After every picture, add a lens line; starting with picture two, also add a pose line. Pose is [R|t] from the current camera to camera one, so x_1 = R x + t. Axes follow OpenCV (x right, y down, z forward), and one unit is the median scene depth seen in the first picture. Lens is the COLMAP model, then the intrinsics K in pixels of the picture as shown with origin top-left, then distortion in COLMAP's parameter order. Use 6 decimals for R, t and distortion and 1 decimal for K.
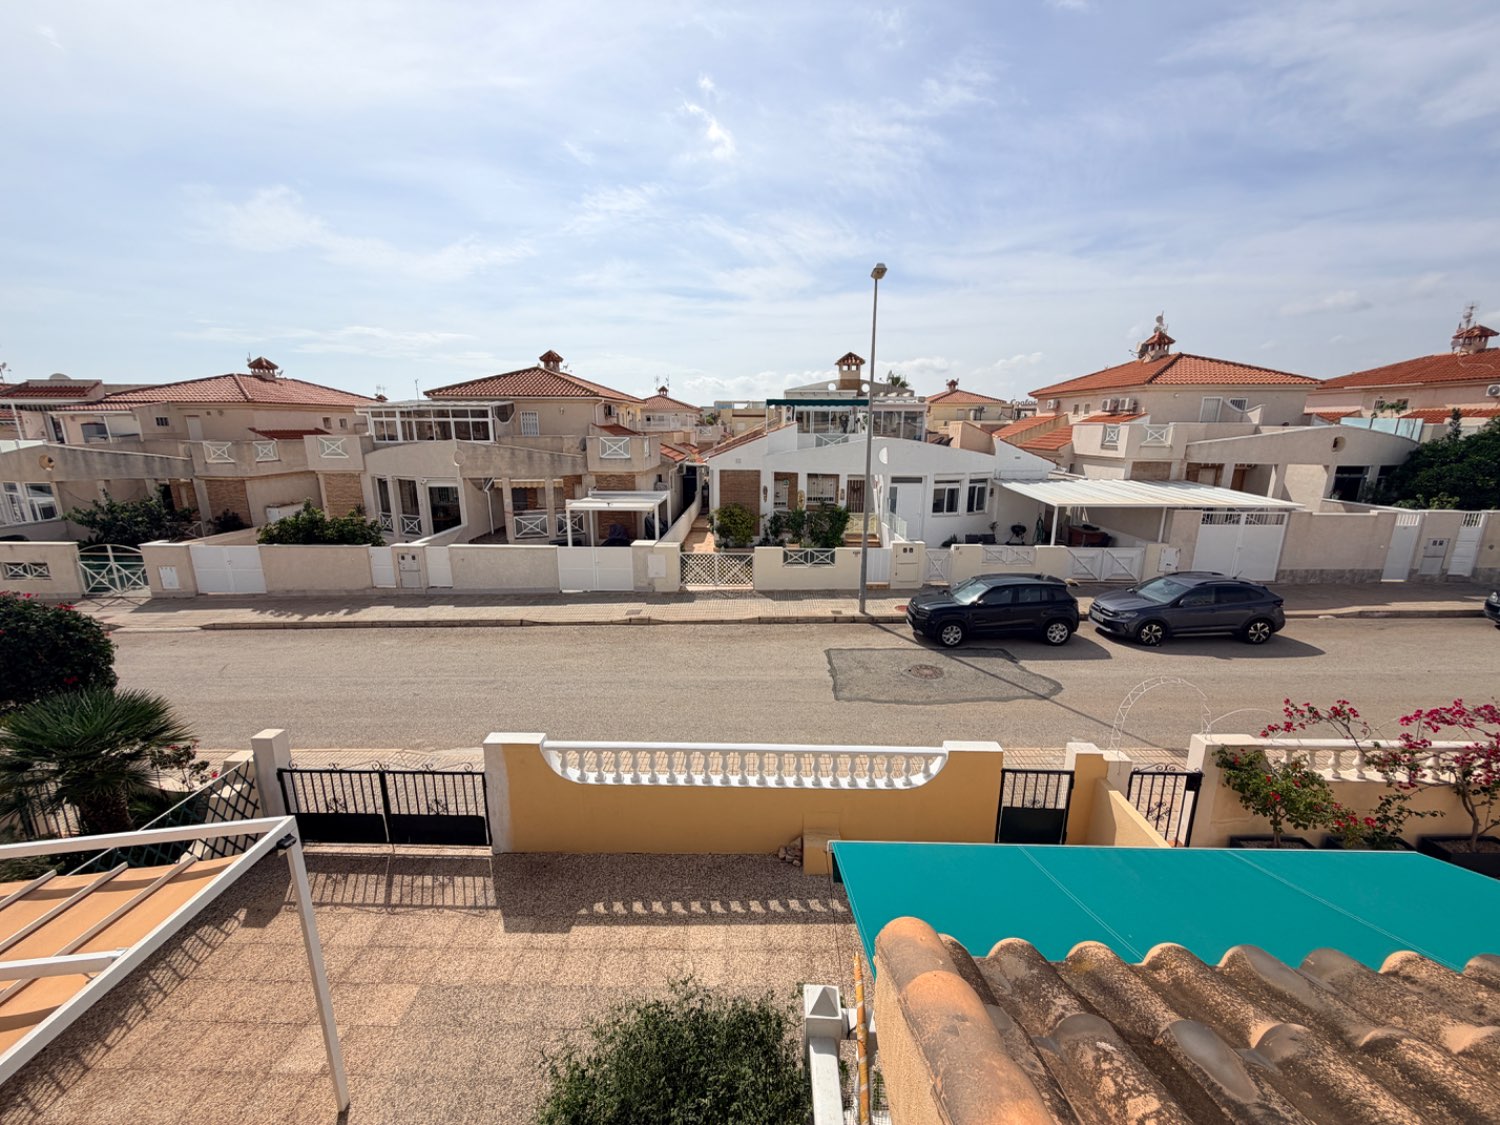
lens RADIAL K [[595.1, 0, 749.7], [0, 595.1, 557.7], [0, 0, 1]] dist [-0.001042, 0.000165]
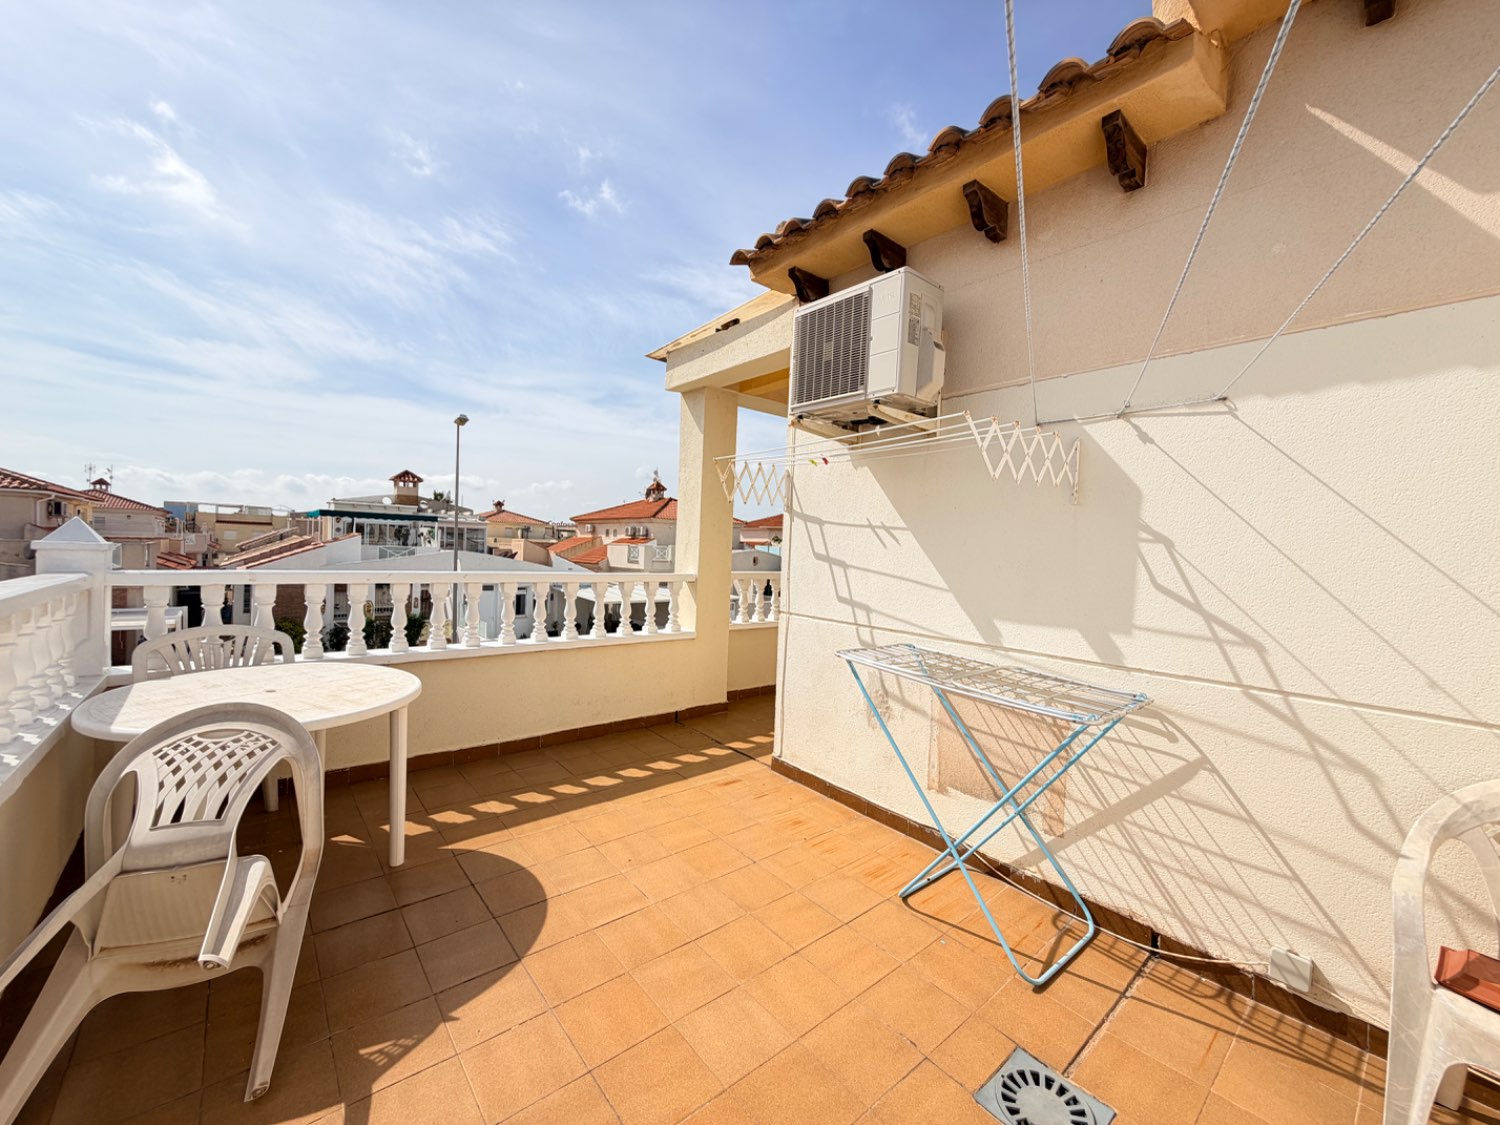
lens RADIAL K [[591.6, 0, 750.0], [0, 591.6, 562.5], [0, 0, 1]] dist [-0.001752, 0.000087]
pose [[0.742337, 0.009654, 0.669957, -0.088508], [0.114681, 0.983310, -0.141240, 0.032915], [-0.660139, 0.181679, 0.728841, -0.139260]]
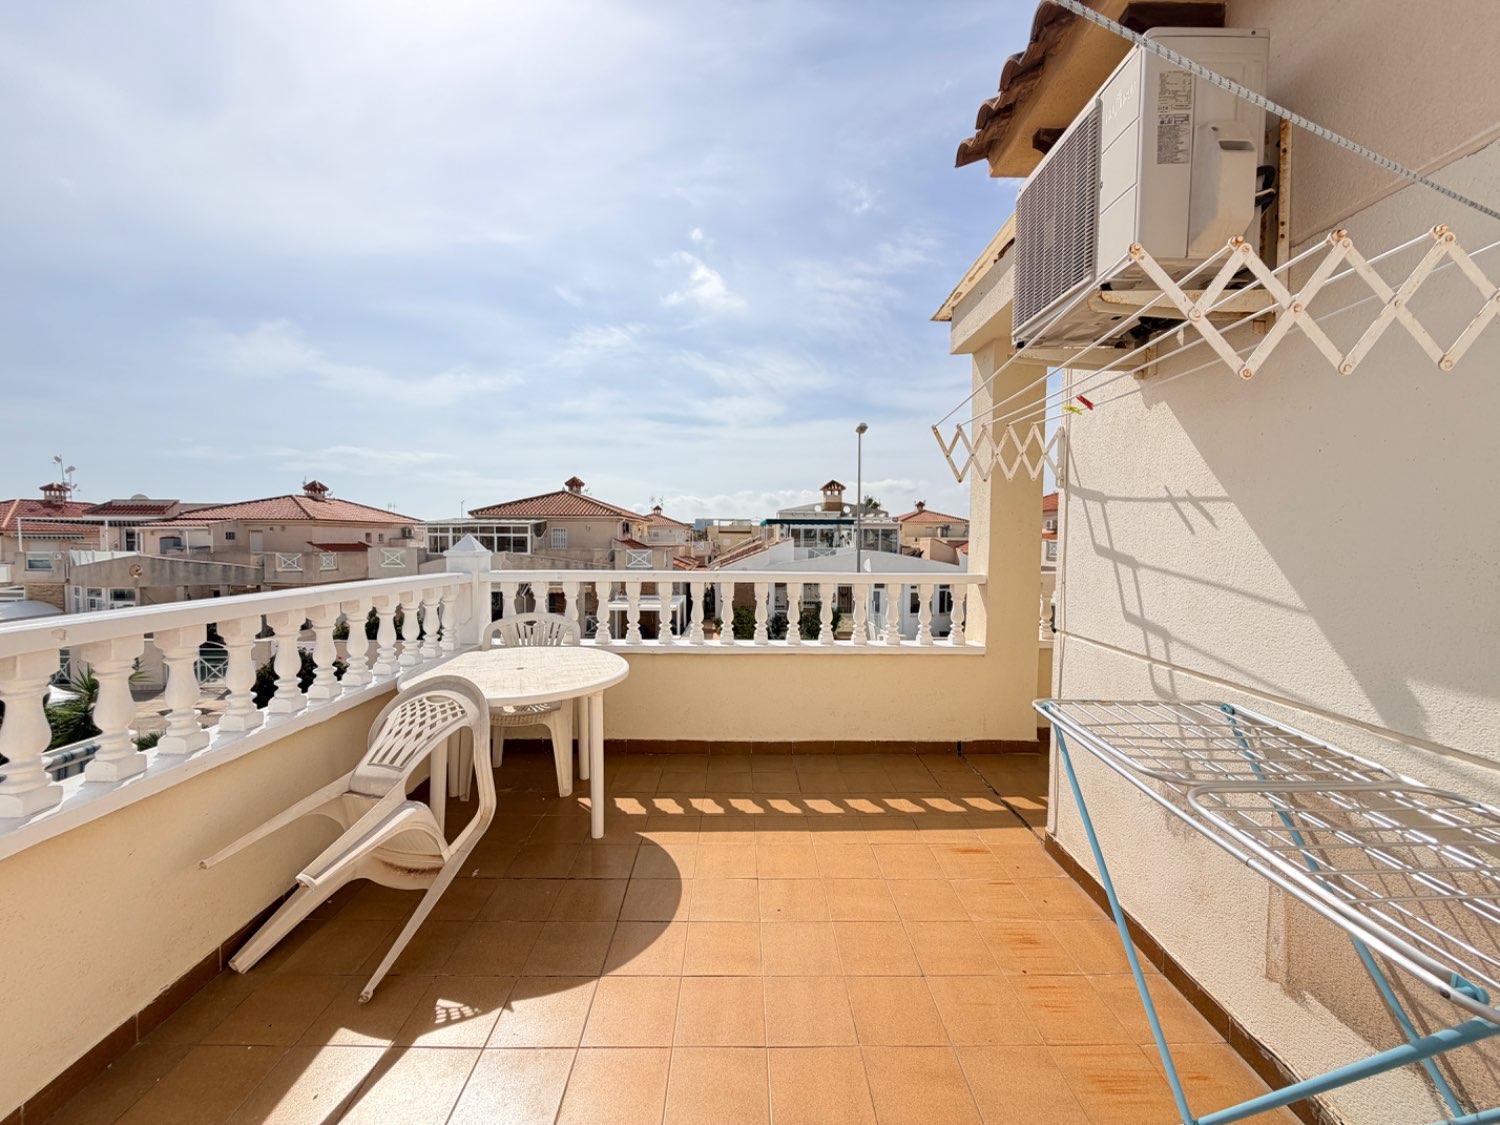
lens RADIAL K [[596.4, 0, 750.0], [0, 596.4, 562.5], [0, 0, 1]] dist [0.001247, -0.000460]
pose [[0.999201, 0.000995, 0.039946, -0.047459], [0.006300, 0.983264, -0.182079, 0.032276], [-0.039459, 0.182186, 0.982472, -0.137918]]
